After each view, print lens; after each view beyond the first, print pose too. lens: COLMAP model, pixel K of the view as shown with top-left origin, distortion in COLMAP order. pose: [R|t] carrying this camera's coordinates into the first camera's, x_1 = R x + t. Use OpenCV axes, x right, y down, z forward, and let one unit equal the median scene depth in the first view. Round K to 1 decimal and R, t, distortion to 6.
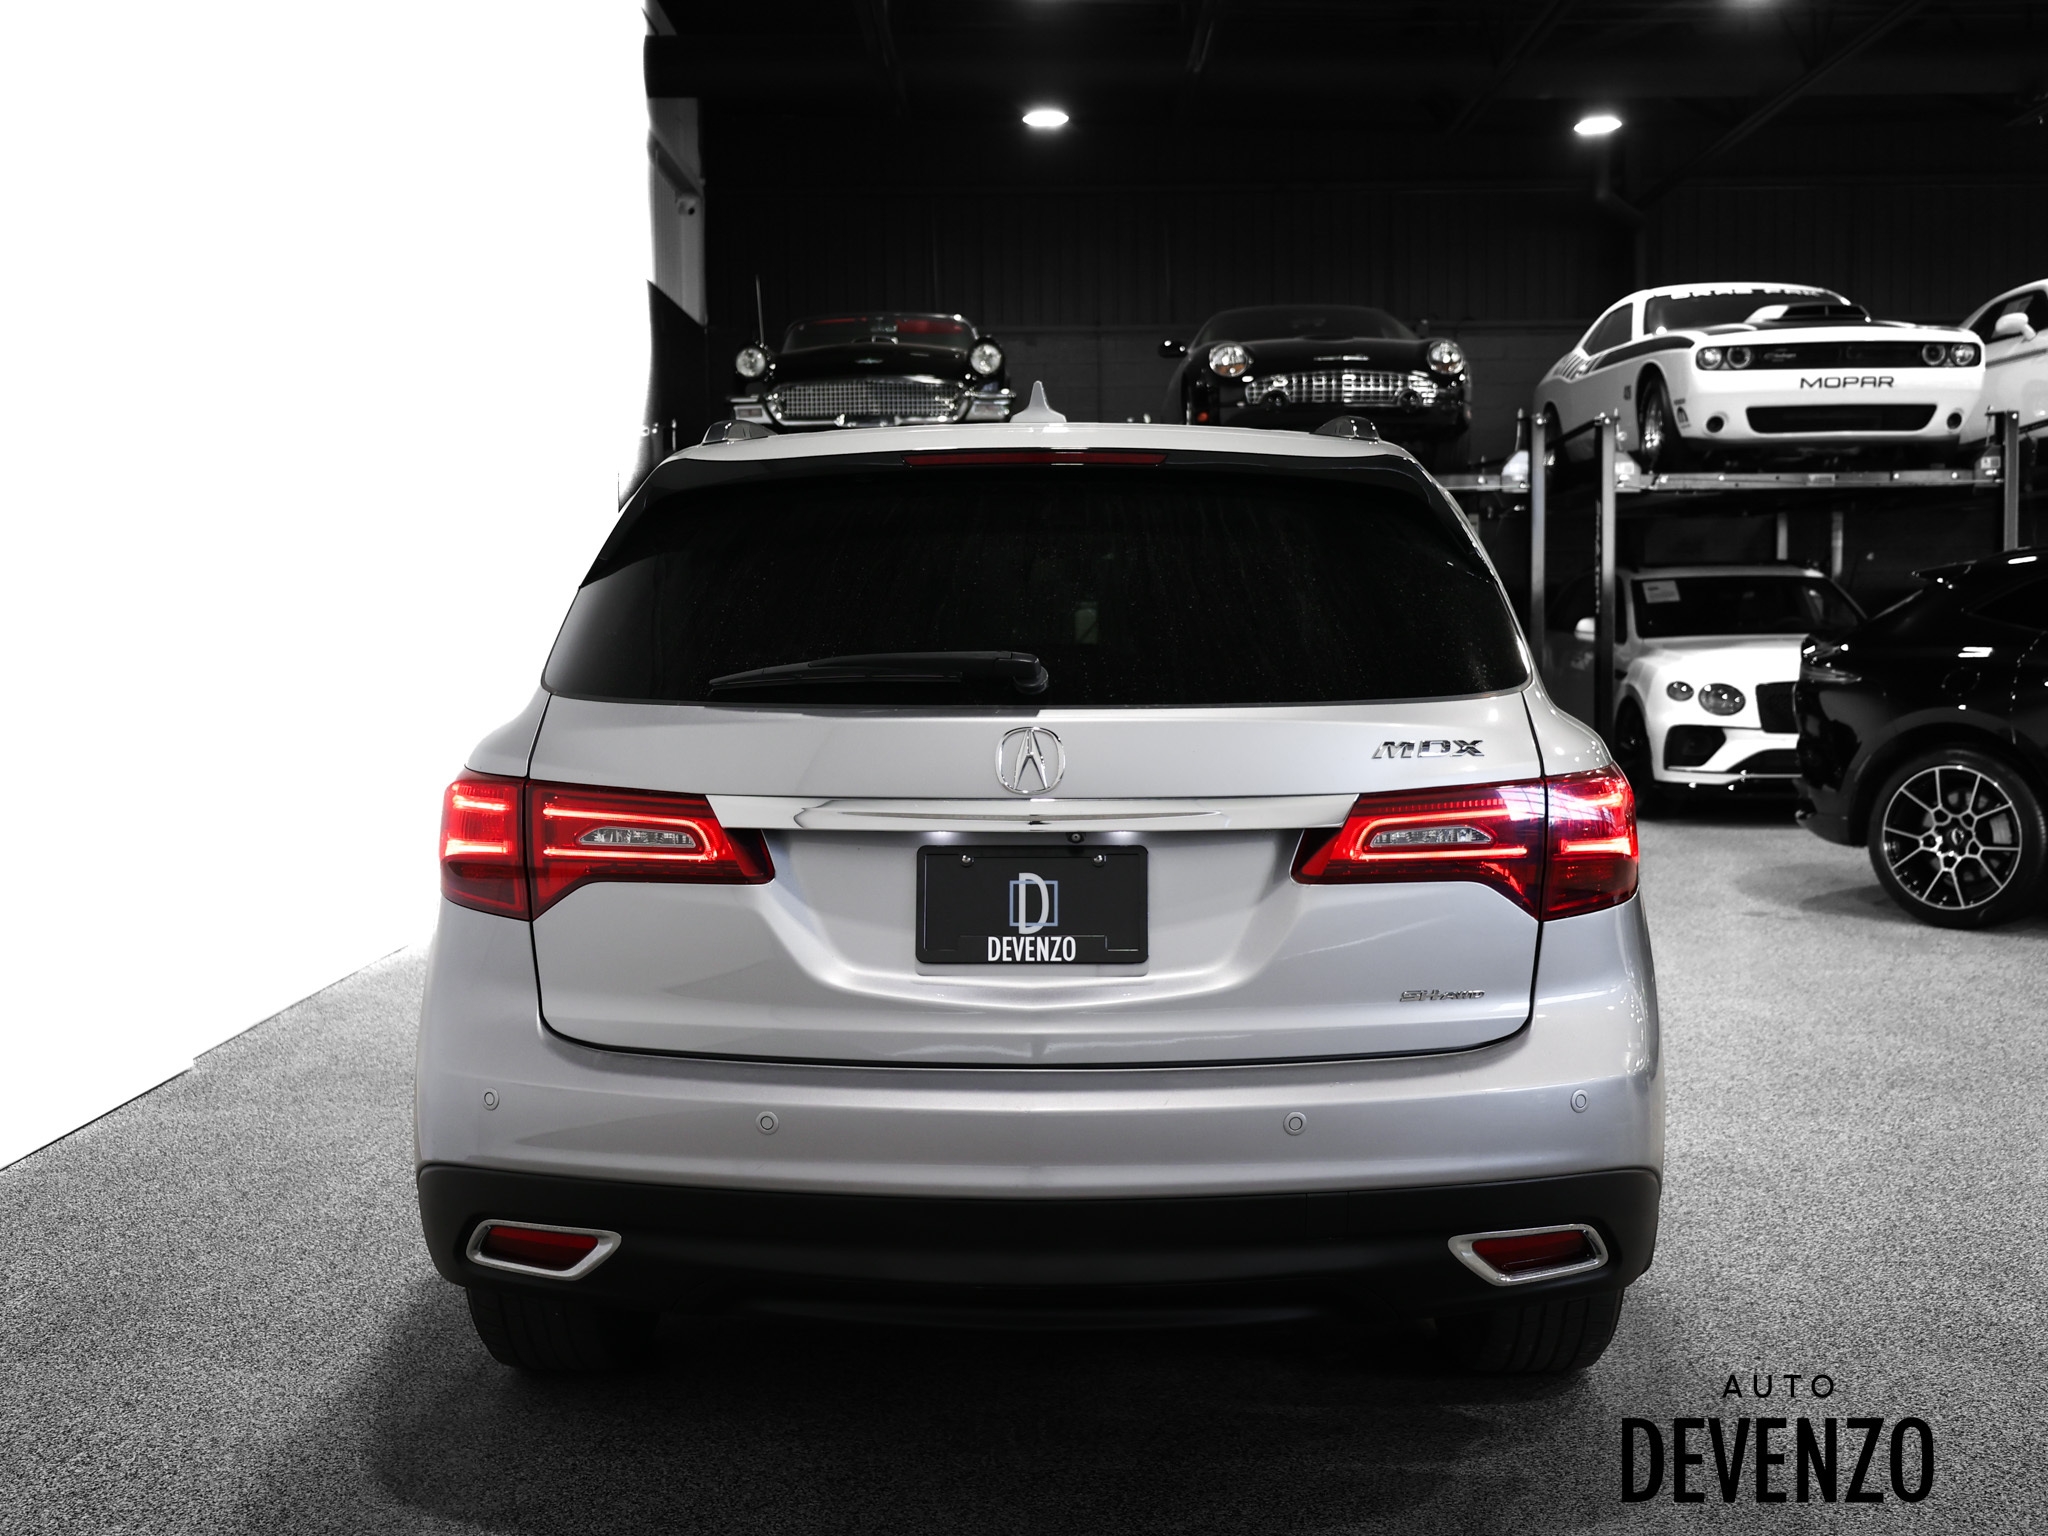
lens RADIAL K [[1989.7, 0, 1023.5], [0, 1989.7, 760.5], [0, 0, 1]] dist [0.008749, 0.000000]
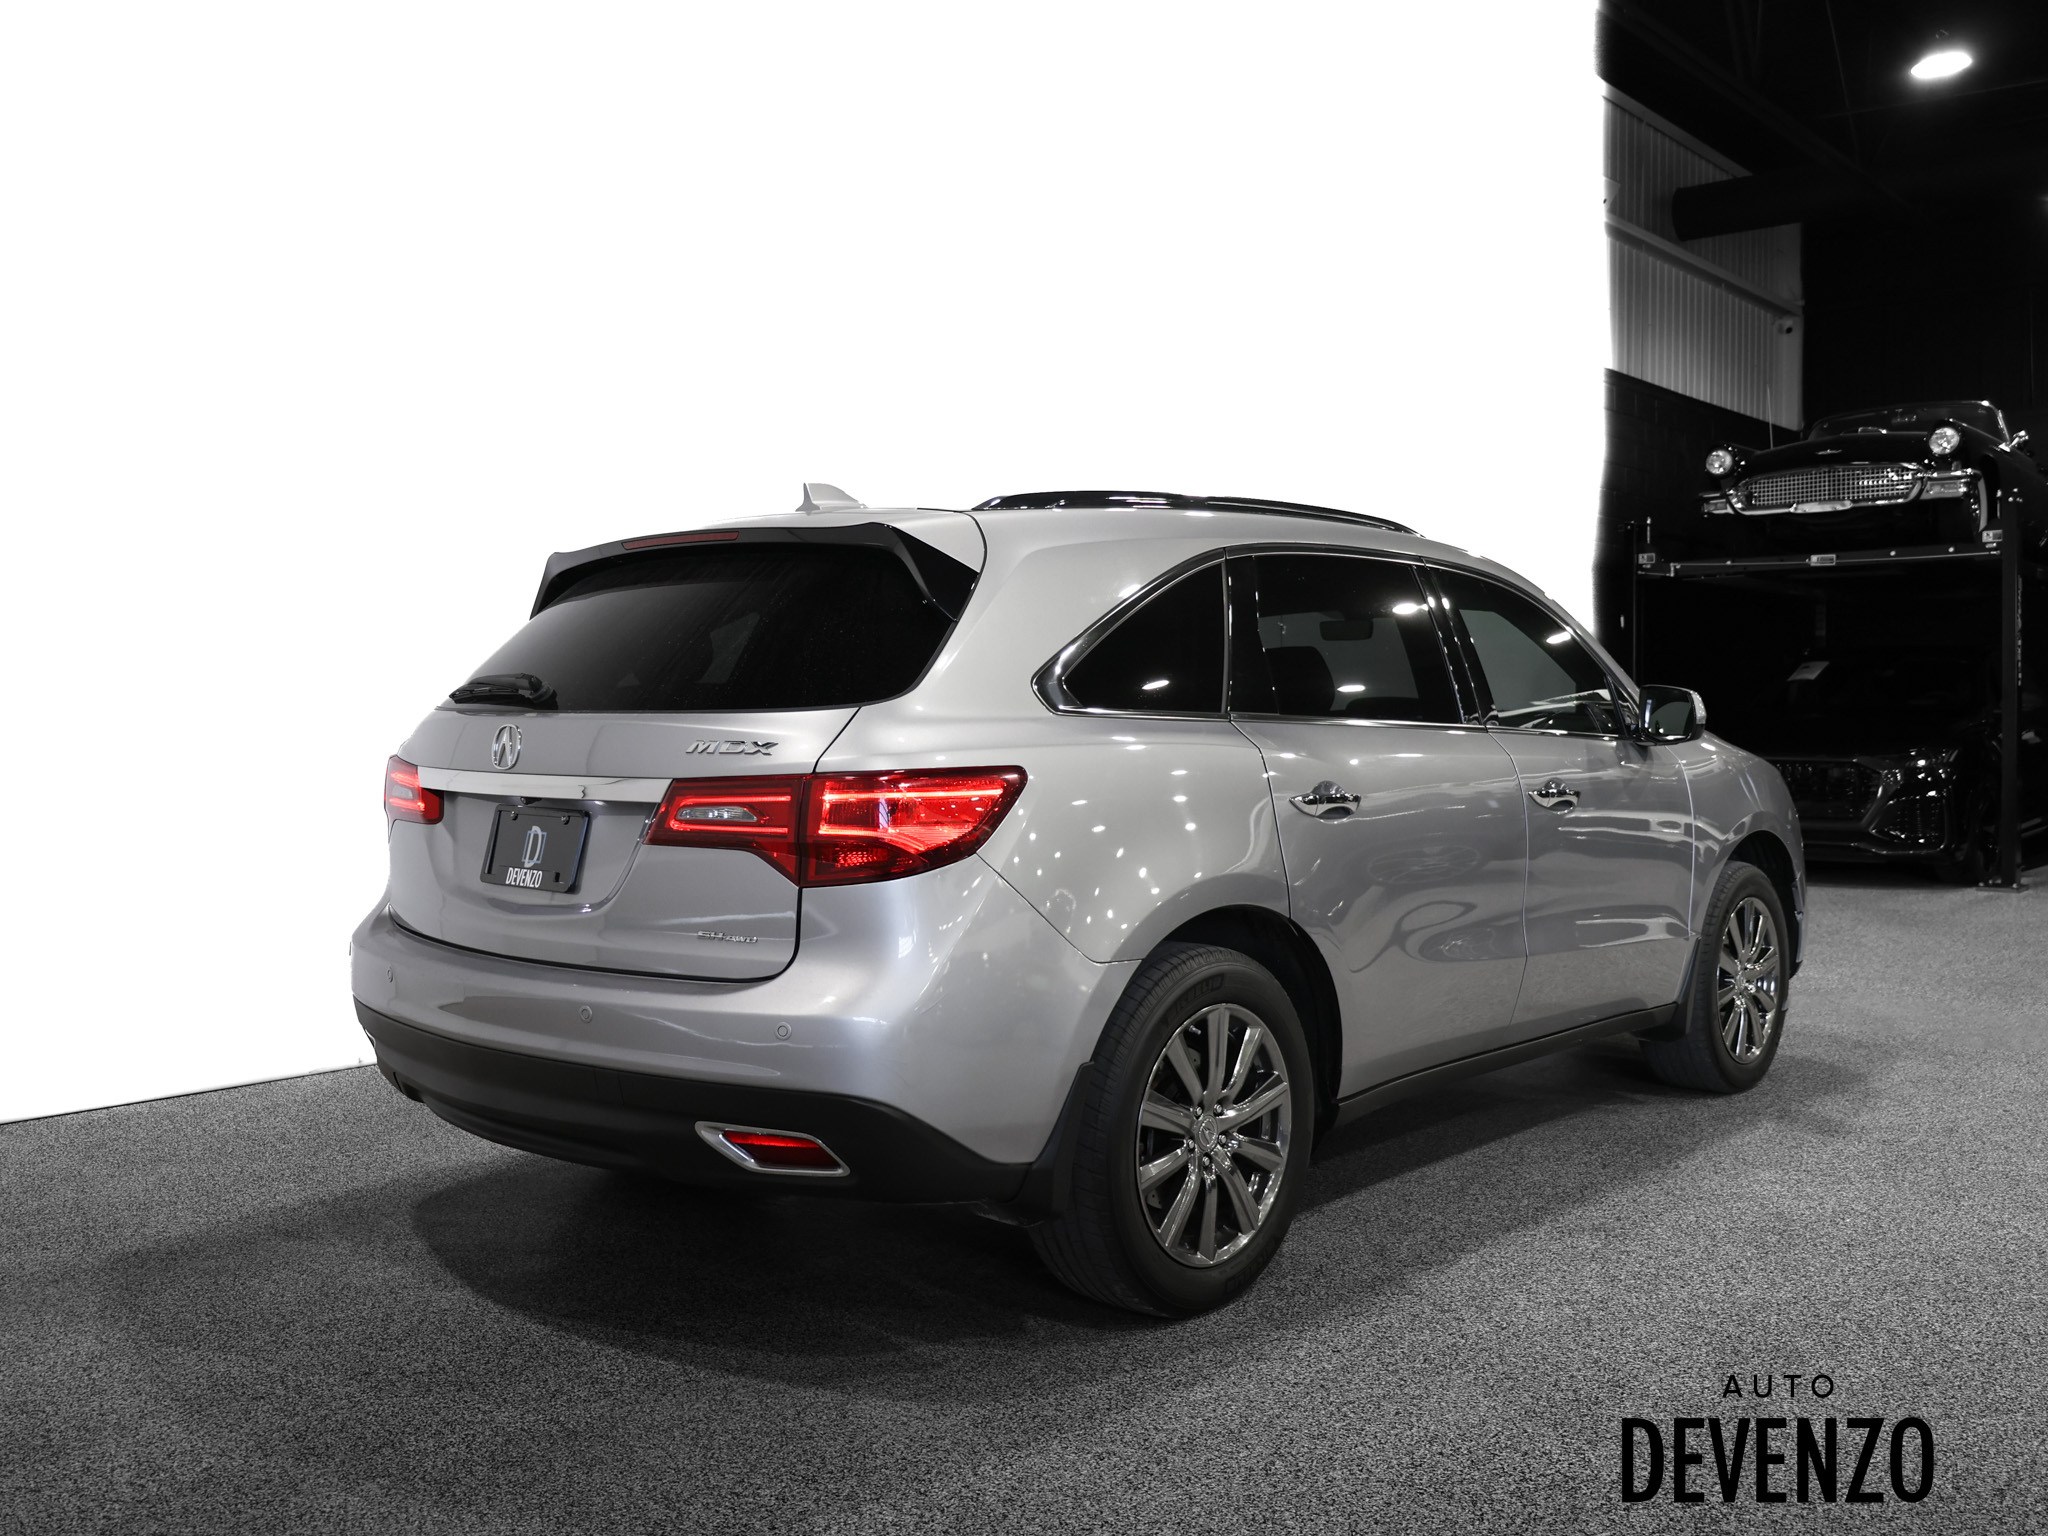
lens RADIAL K [[1629.1, 0, 1023.2], [0, 1629.1, 772.5], [0, 0, 1]] dist [-0.007742, -0.002572]
pose [[0.799111, 0.034044, -0.600218, 0.754674], [-0.047156, 0.998869, -0.006127, 0.006311], [0.599331, 0.033200, 0.799813, 0.202885]]
